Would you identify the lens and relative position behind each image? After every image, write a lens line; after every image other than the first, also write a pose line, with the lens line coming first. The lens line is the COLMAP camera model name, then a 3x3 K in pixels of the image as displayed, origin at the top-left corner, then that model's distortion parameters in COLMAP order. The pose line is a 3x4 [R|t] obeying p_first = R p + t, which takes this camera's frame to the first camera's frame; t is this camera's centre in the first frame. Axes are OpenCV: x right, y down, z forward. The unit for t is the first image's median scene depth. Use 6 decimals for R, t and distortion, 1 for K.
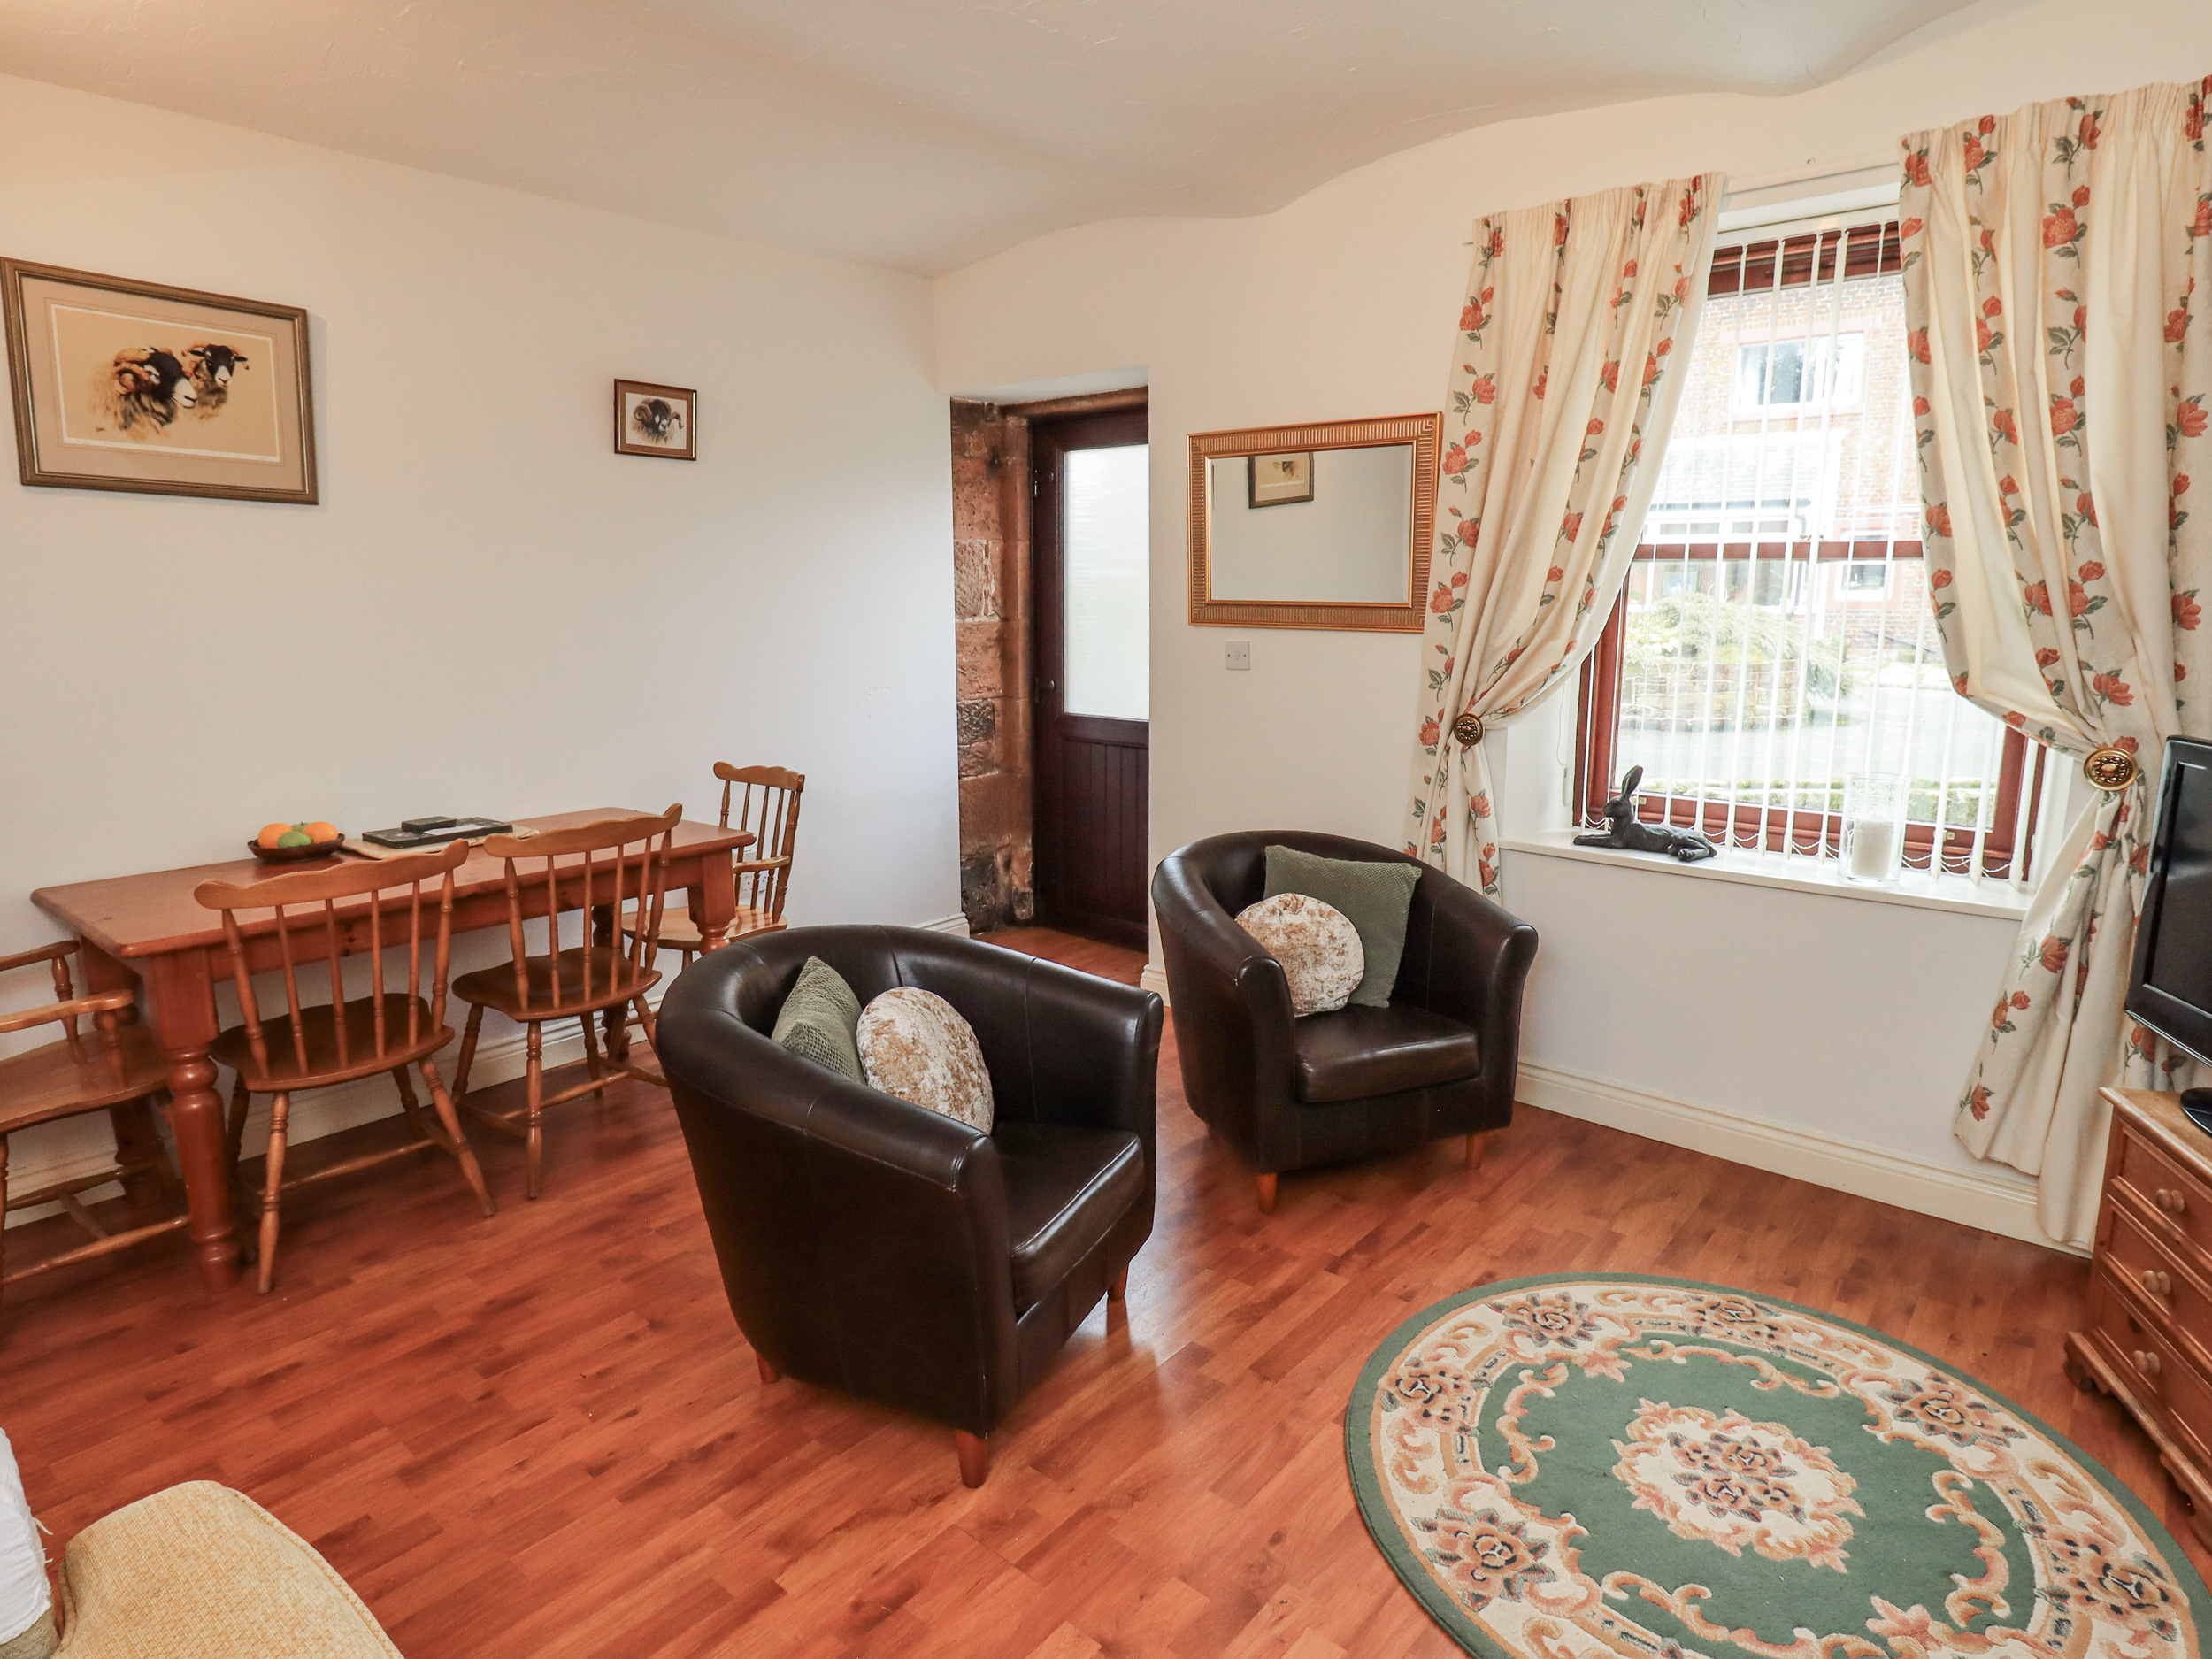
lens RADIAL K [[1240.0, 0, 1111.8], [0, 1240.0, 818.0], [0, 0, 1]] dist [0.002449, 0.000148]
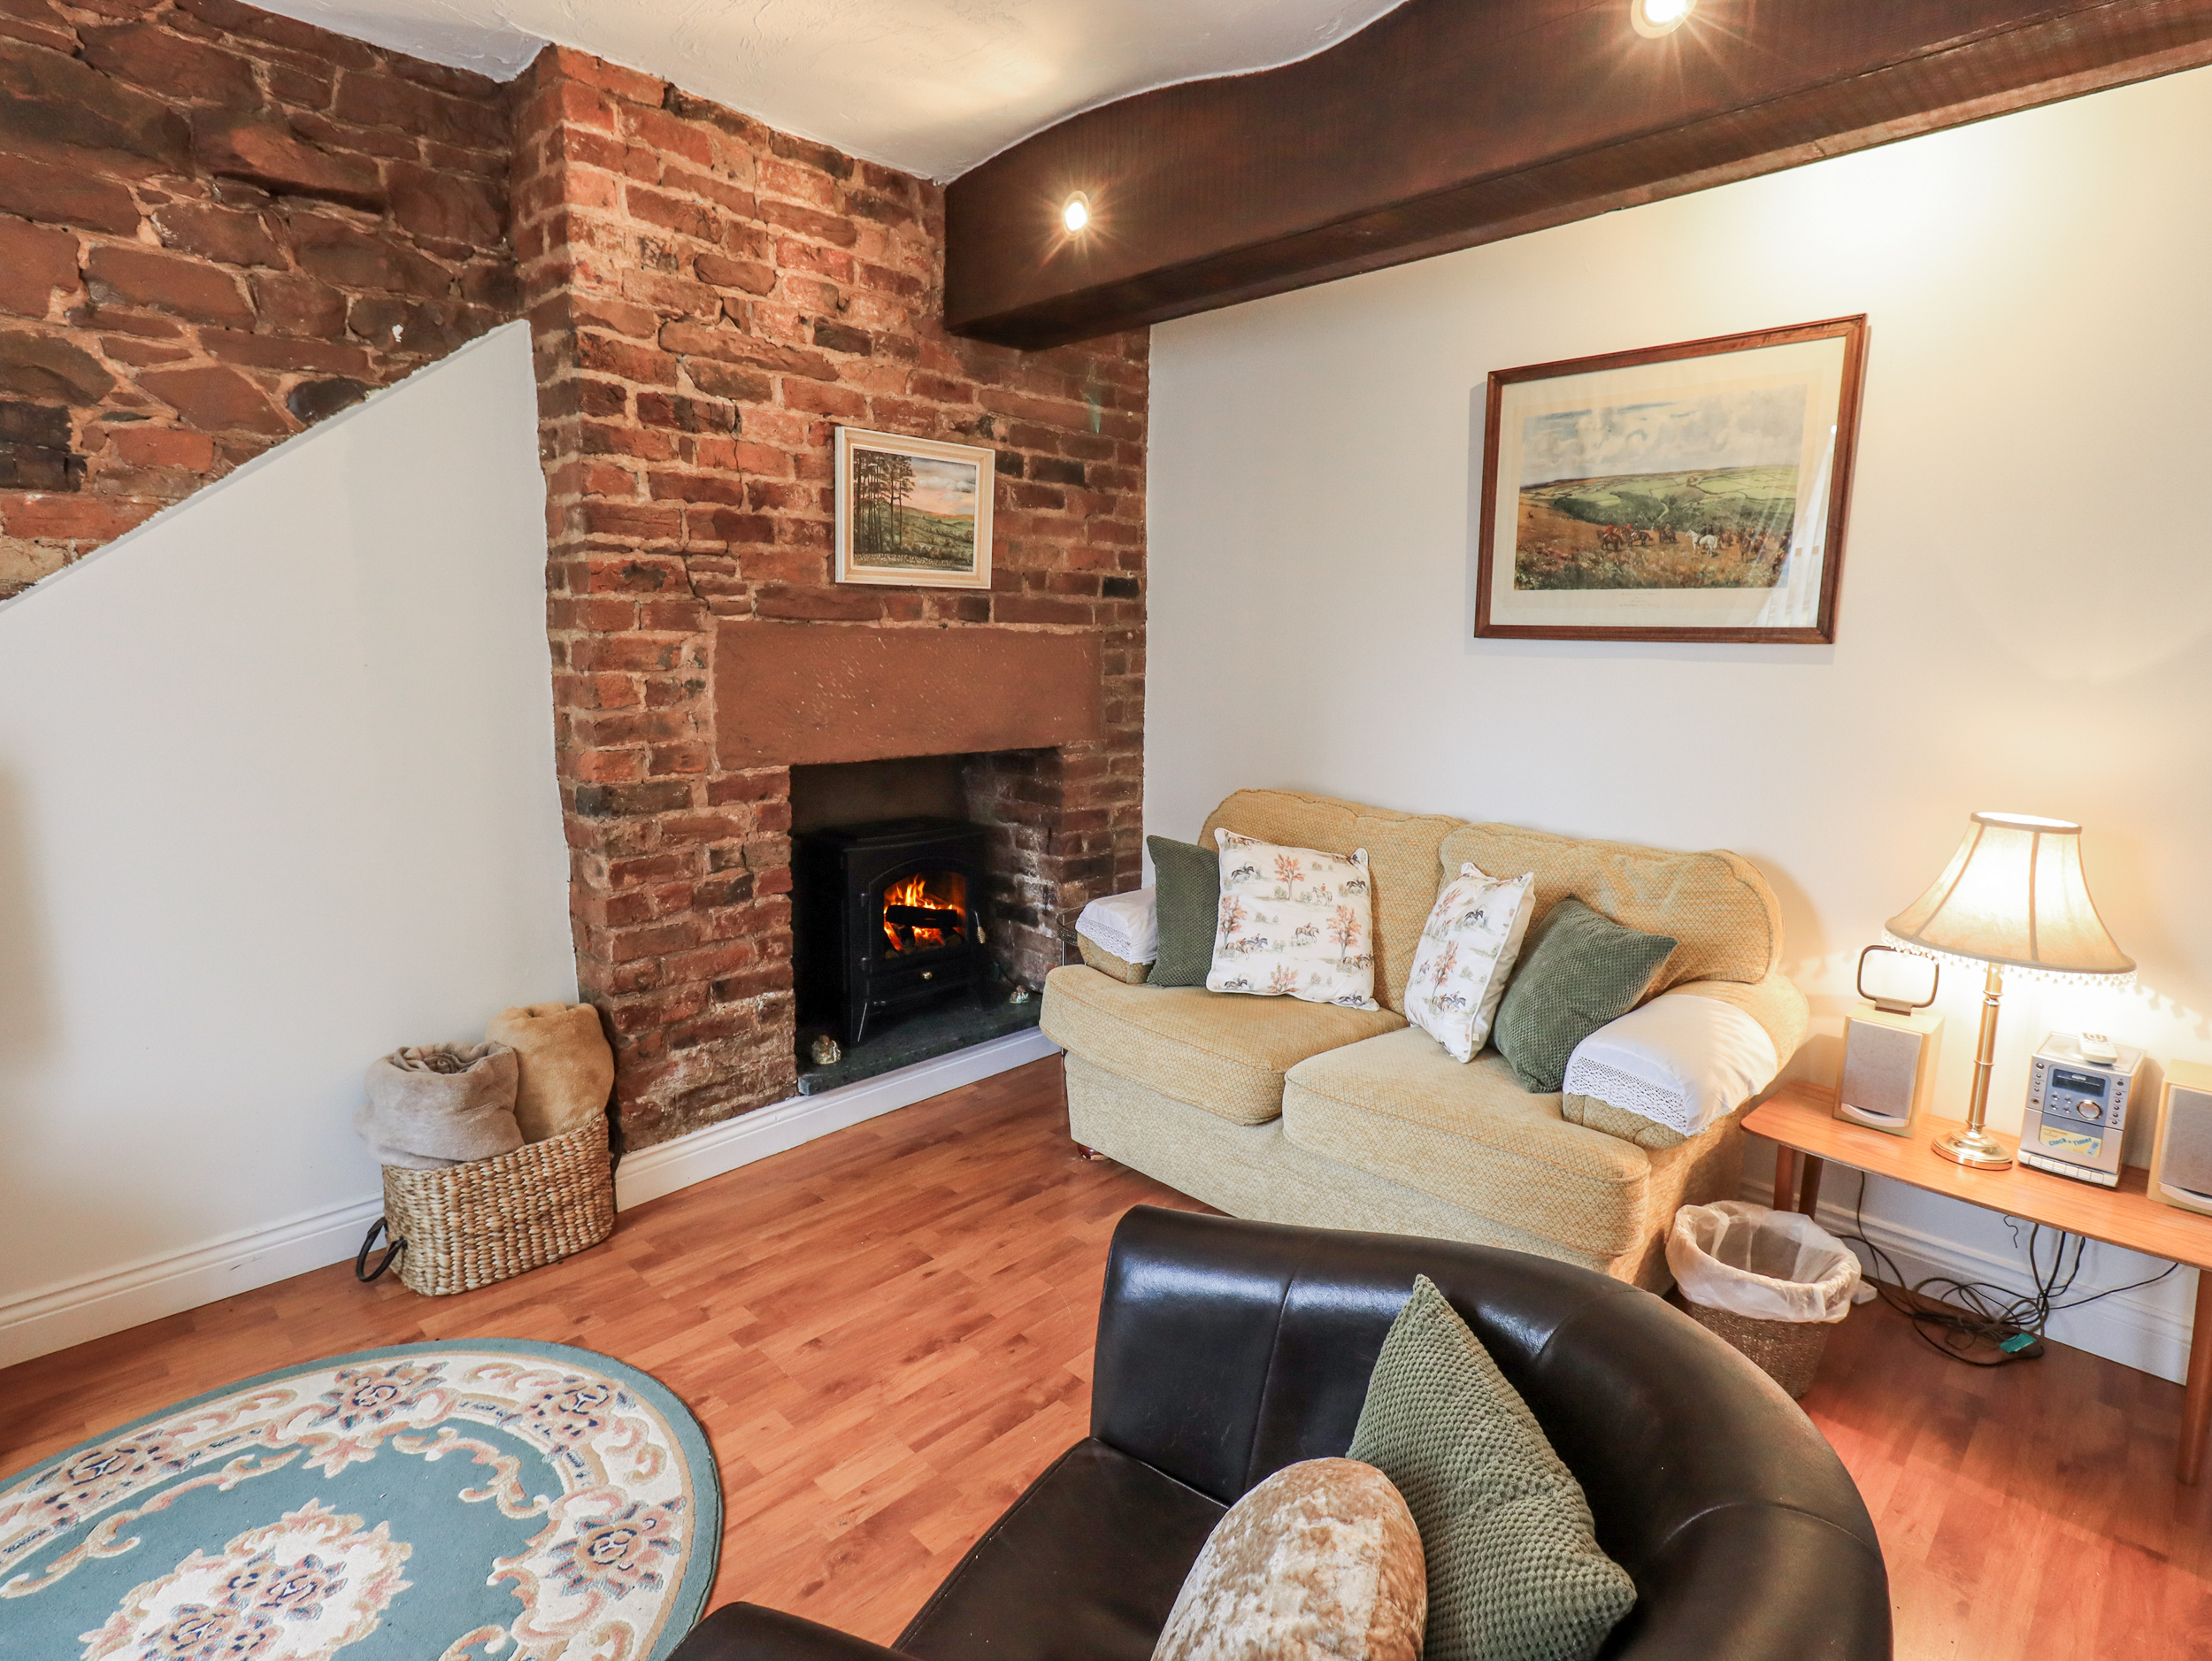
lens RADIAL K [[1146.4, 0, 1122.1], [0, 1146.4, 815.0], [0, 0, 1]] dist [0.004202, -0.001276]
pose [[-0.996544, -0.026091, 0.078861, -0.134375], [0.002260, 0.940519, 0.339733, -0.232023], [-0.083035, 0.338737, -0.937210, 1.389903]]
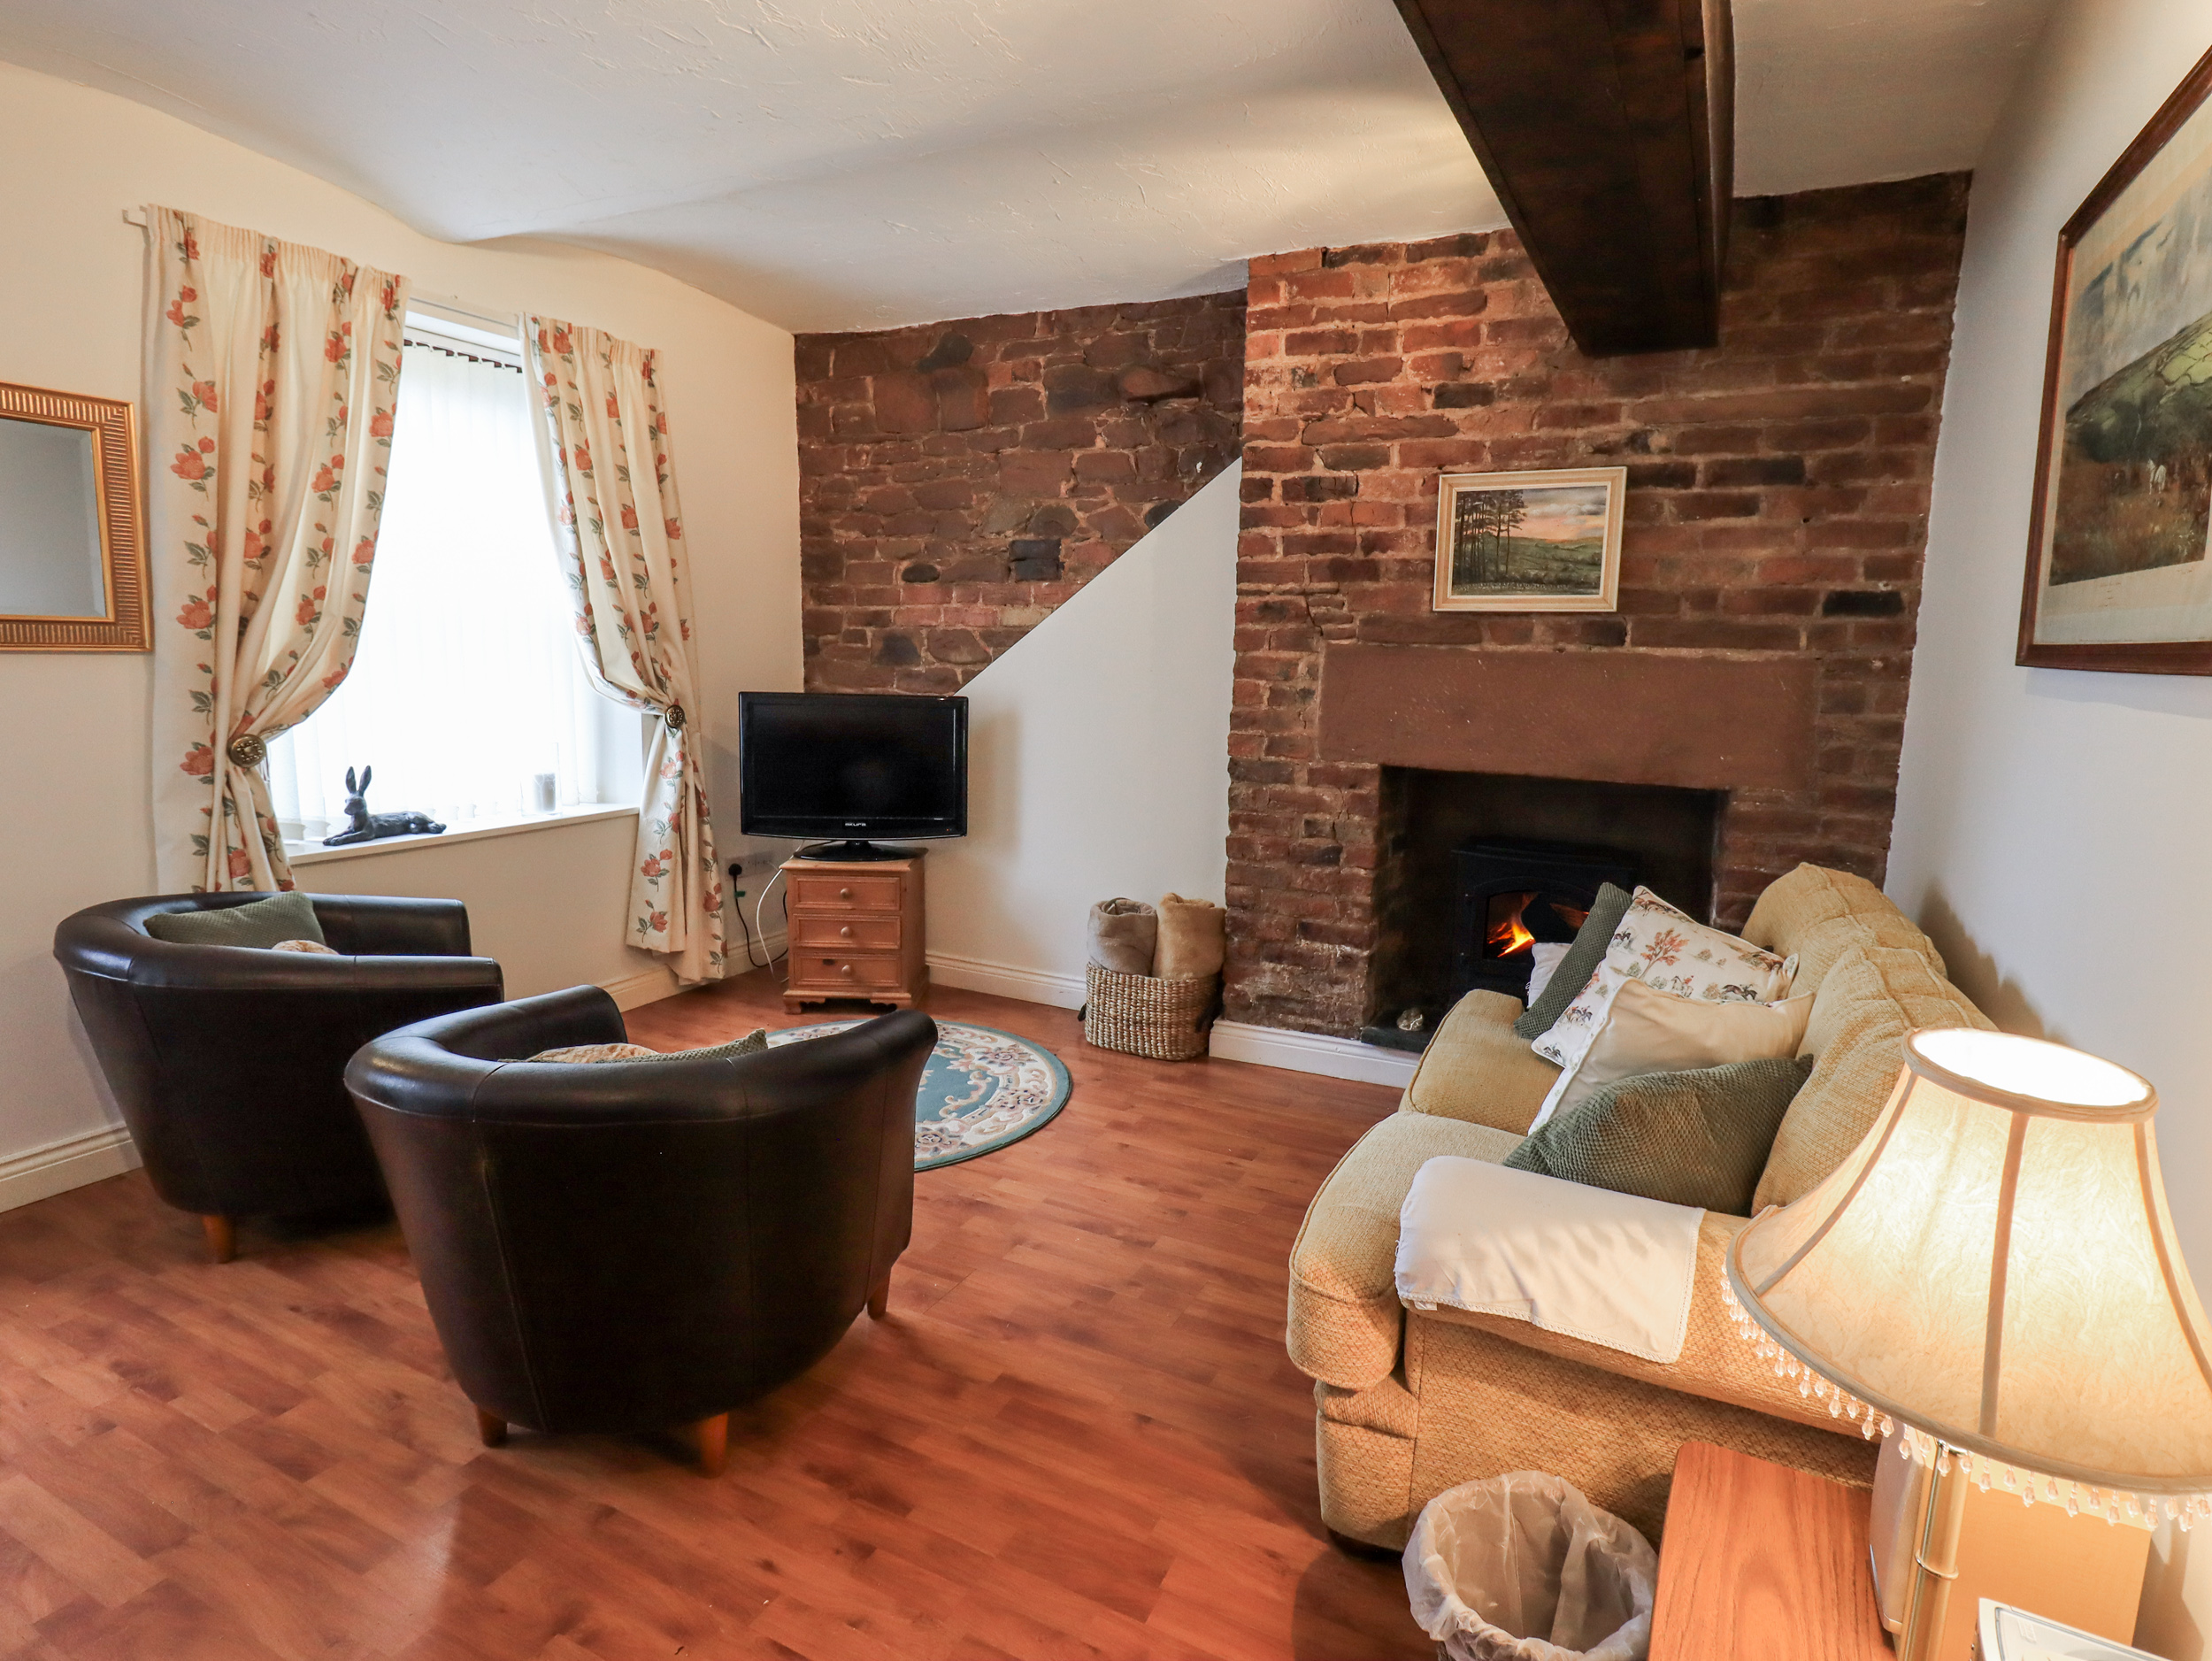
lens RADIAL K [[1140.1, 0, 1123.6], [0, 1140.1, 821.1], [0, 0, 1]] dist [0.000274, -0.000886]
pose [[-0.228969, -0.153869, 0.961196, -1.113088], [0.161712, 0.967695, 0.193431, -0.122311], [-0.959907, 0.199726, -0.196690, 0.820371]]
